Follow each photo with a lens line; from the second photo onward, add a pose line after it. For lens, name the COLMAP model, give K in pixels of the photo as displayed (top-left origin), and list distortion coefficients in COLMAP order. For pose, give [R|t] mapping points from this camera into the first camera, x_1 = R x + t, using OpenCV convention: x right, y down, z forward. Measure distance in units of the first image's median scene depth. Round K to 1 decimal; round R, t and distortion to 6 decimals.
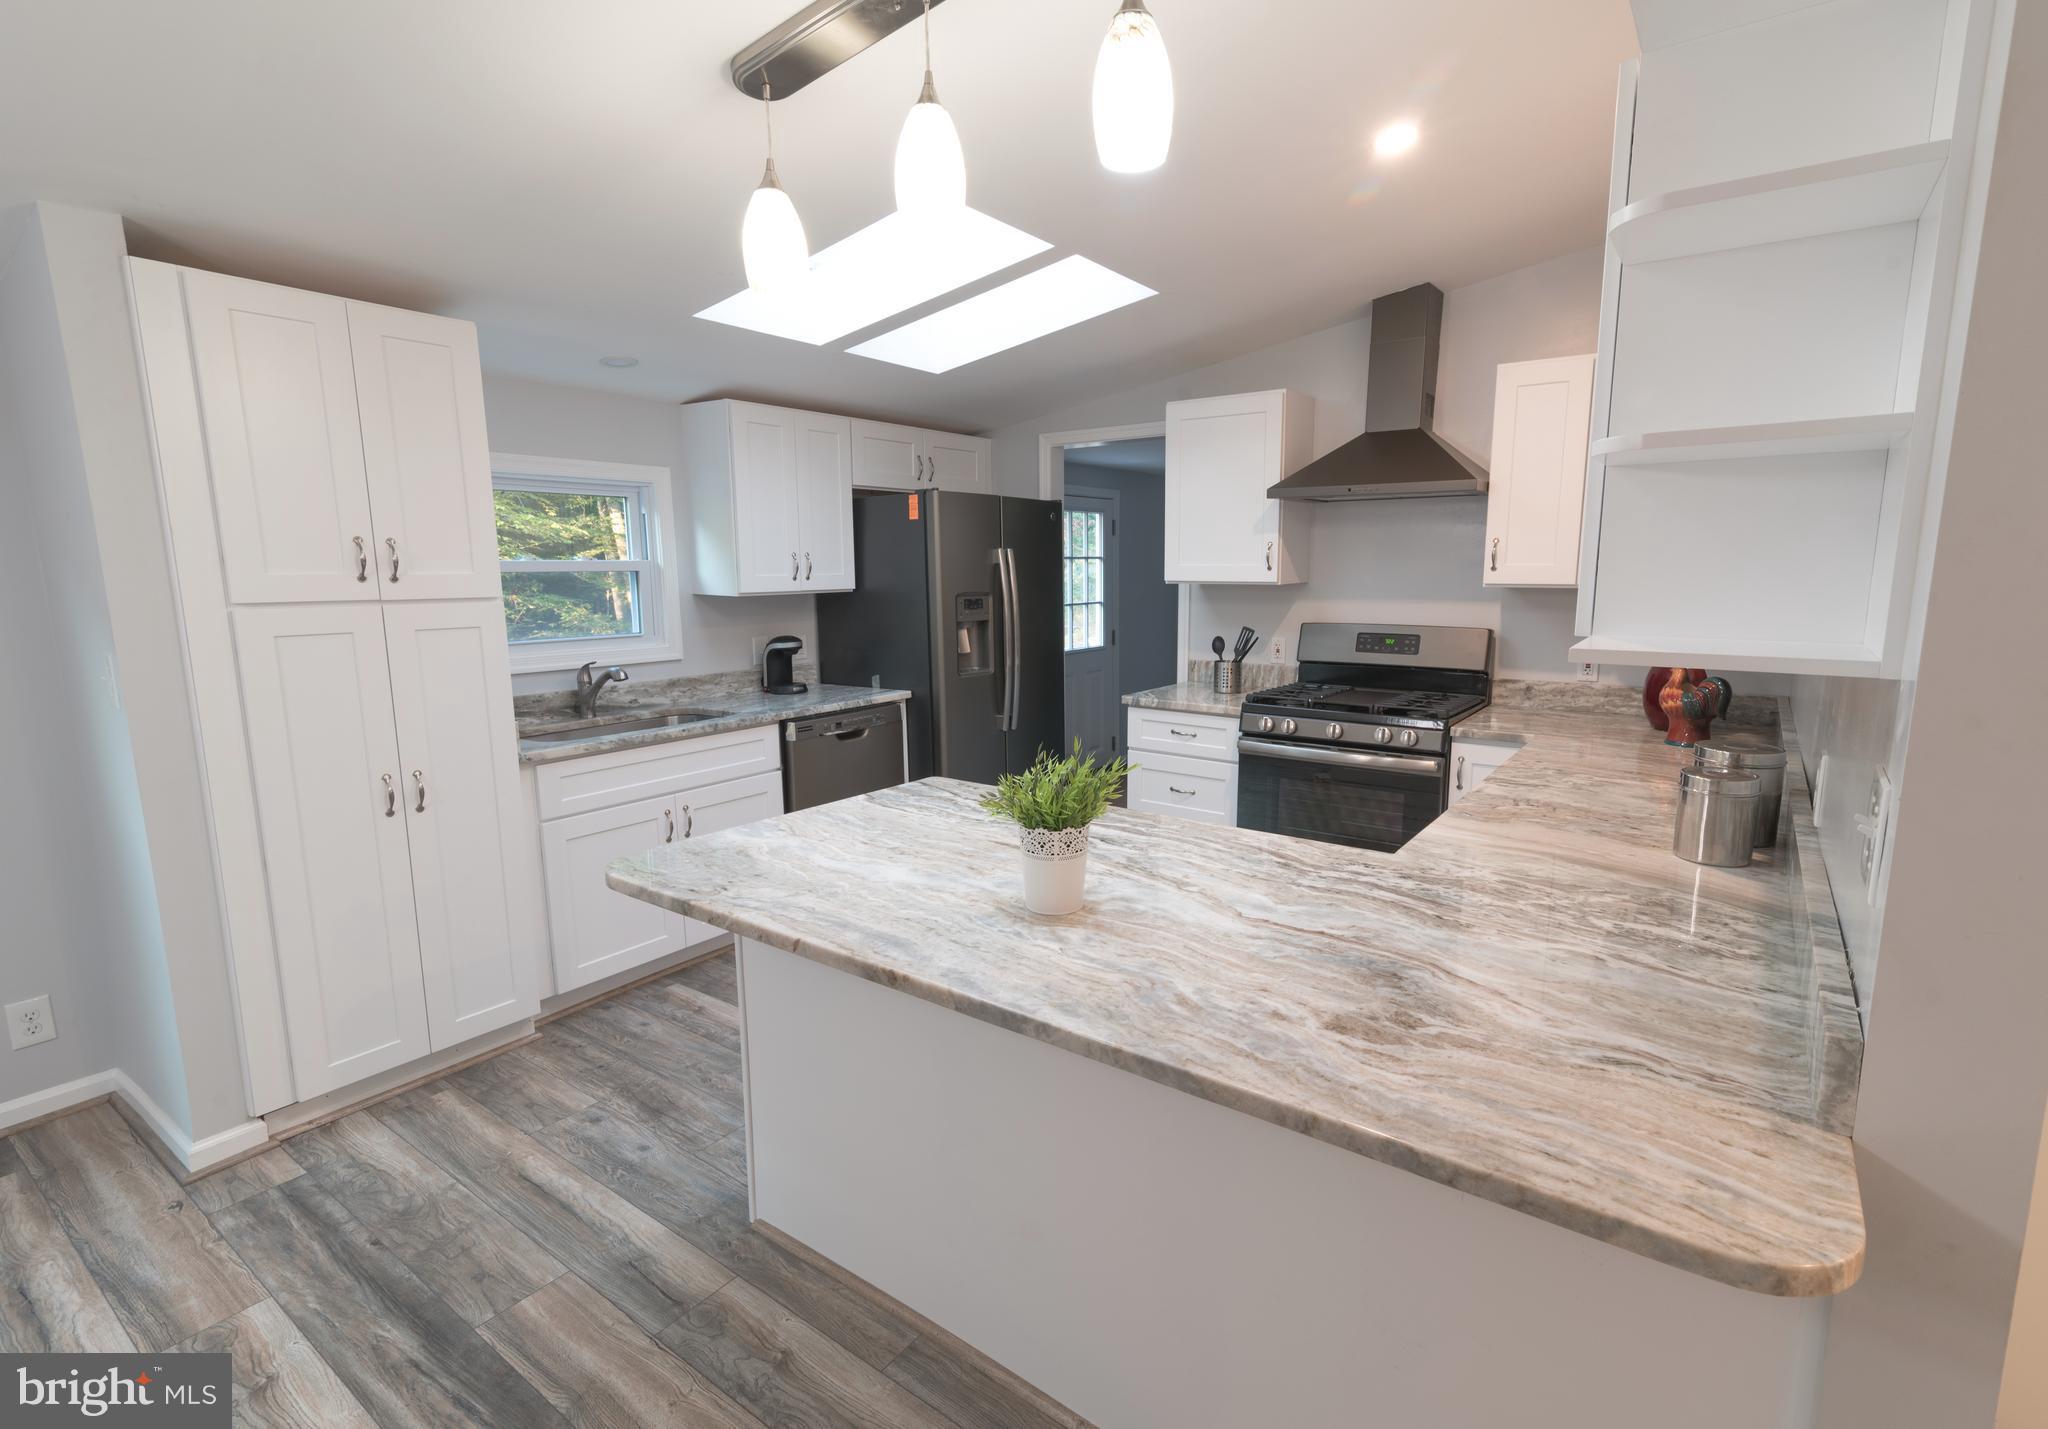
lens RADIAL K [[963.2, 0, 1076.3], [0, 963.2, 714.3], [0, 0, 1]] dist [0.009828, 0.000006]
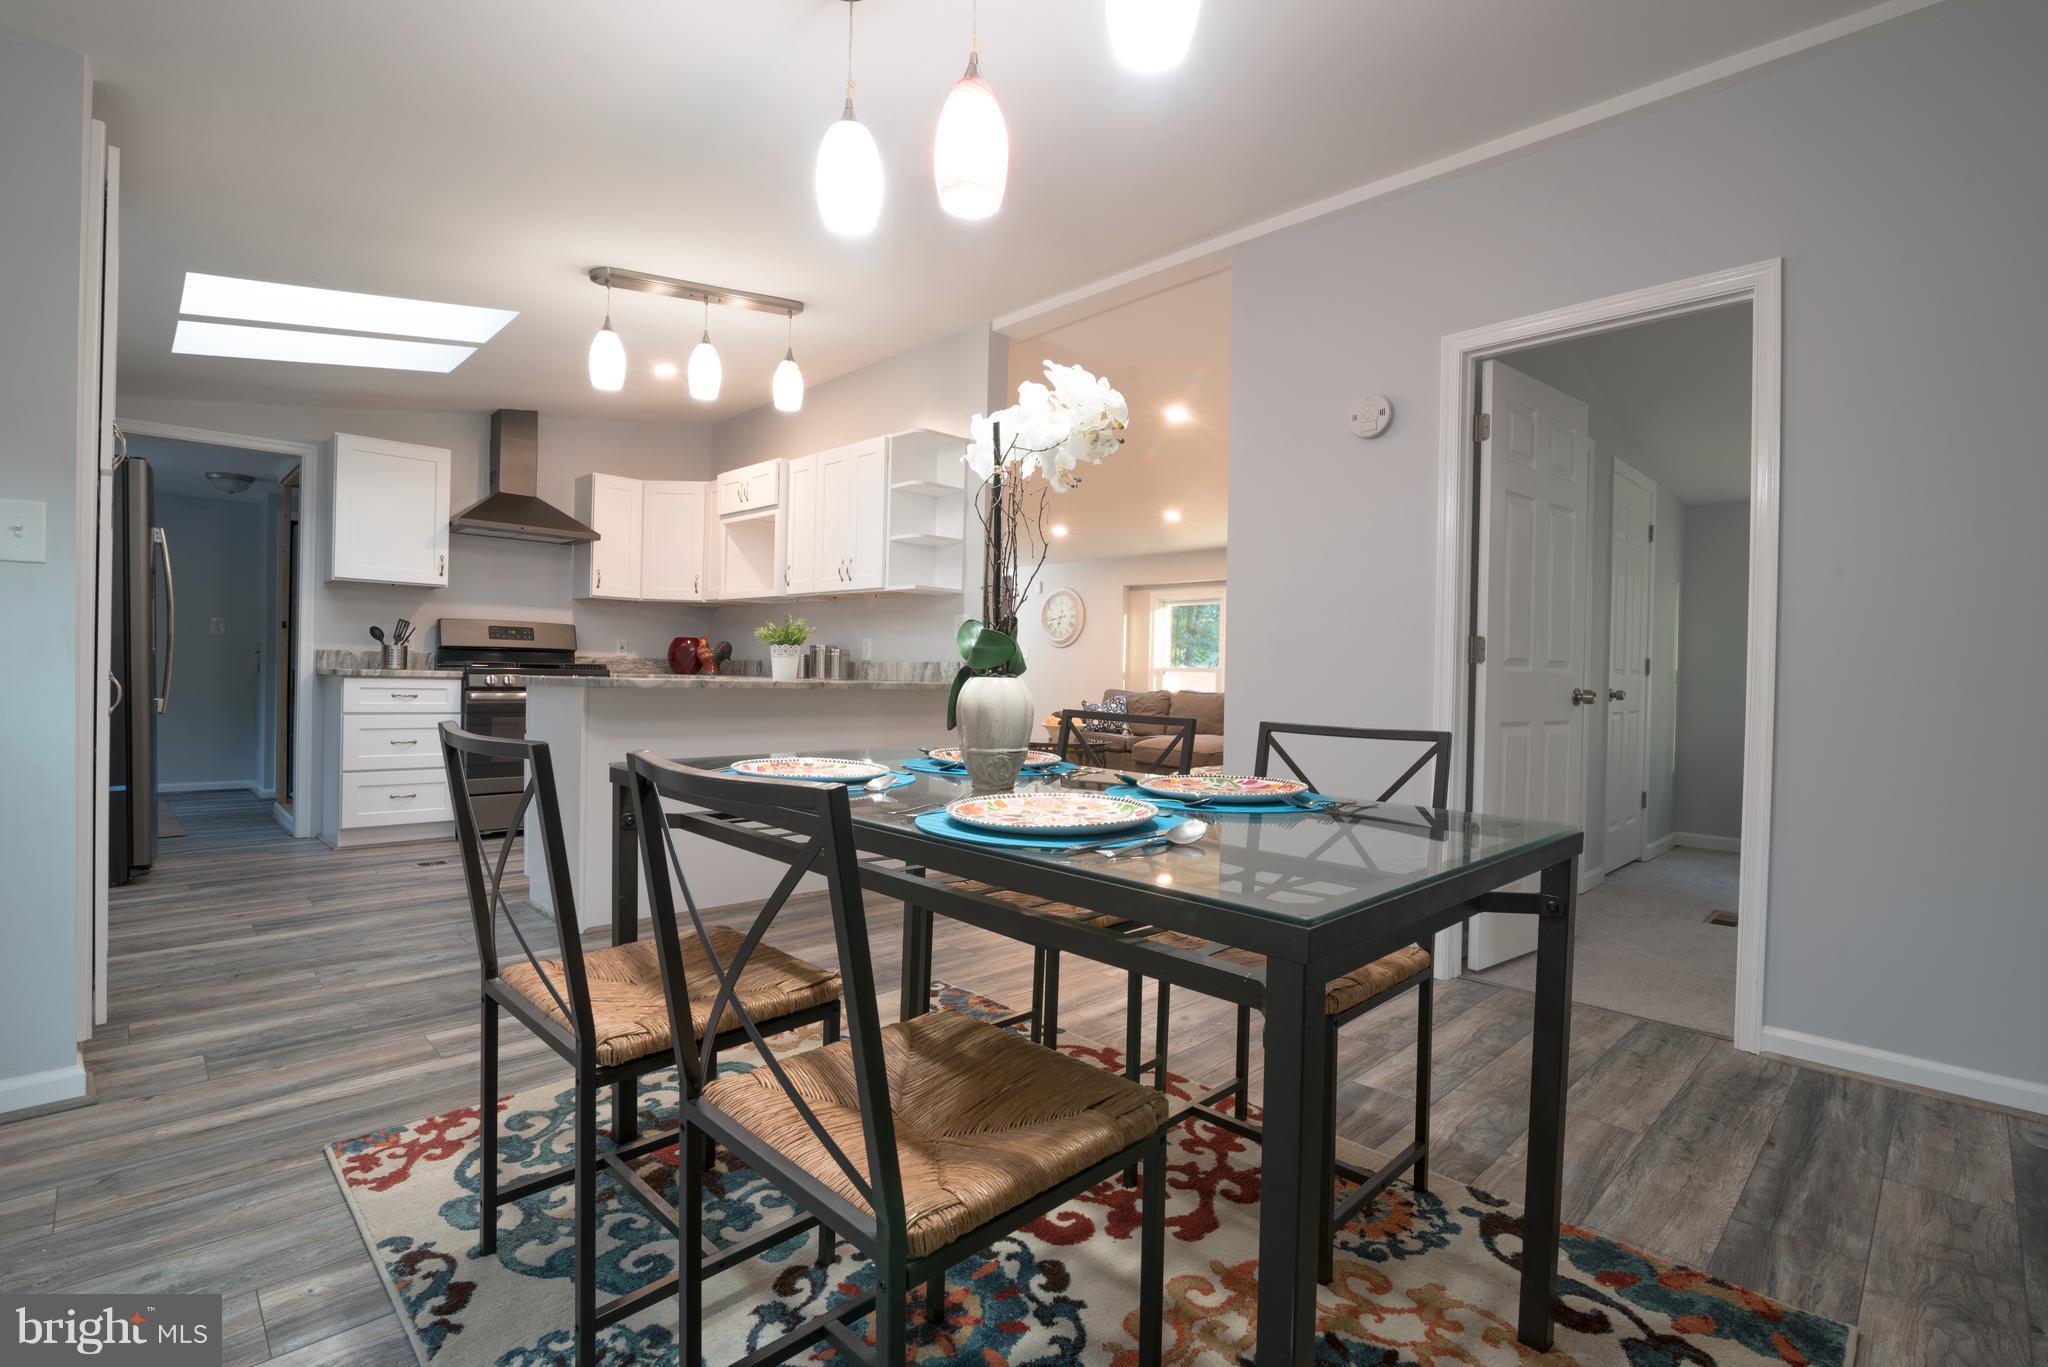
lens RADIAL K [[937.3, 0, 1020.5], [0, 937.3, 684.1], [0, 0, 1]] dist [-0.020084, 0.001125]
pose [[0.183517, -0.002821, 0.983012, -1.250039], [0.134535, 0.990658, -0.022273, 0.187077], [-0.973767, 0.136337, 0.182182, -0.020050]]
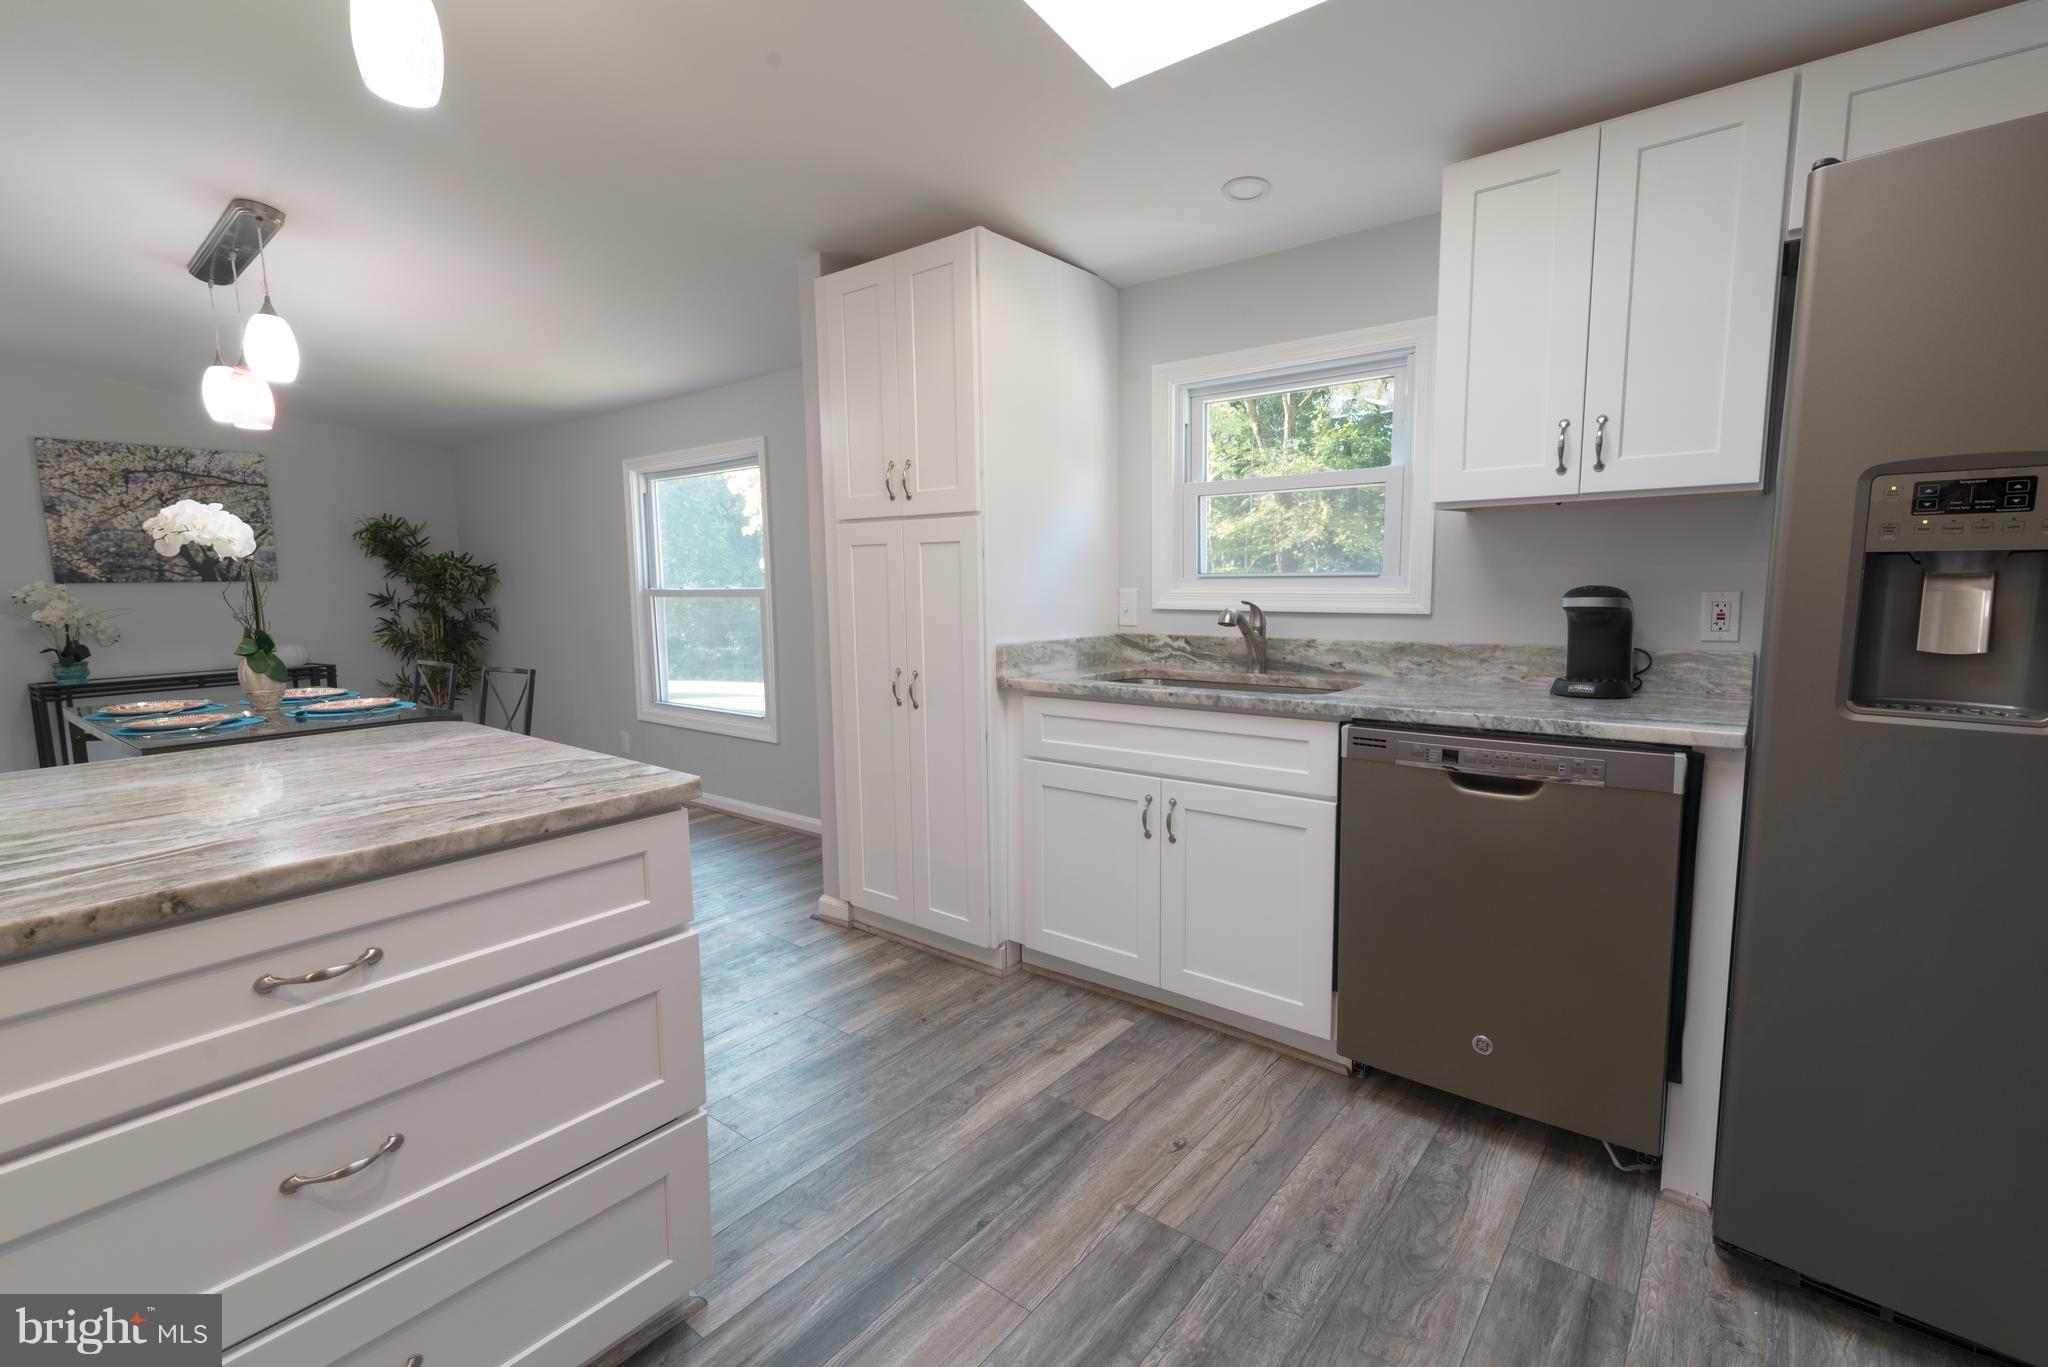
lens RADIAL K [[921.8, 0, 1024.0], [0, 921.8, 683.5], [0, 0, 1]] dist [0.012837, 0.000407]
pose [[-0.067052, 0.123540, -0.990072, 0.319148], [-0.141270, 0.981132, 0.131992, -0.075854], [0.987698, 0.148718, -0.048334, 1.052216]]
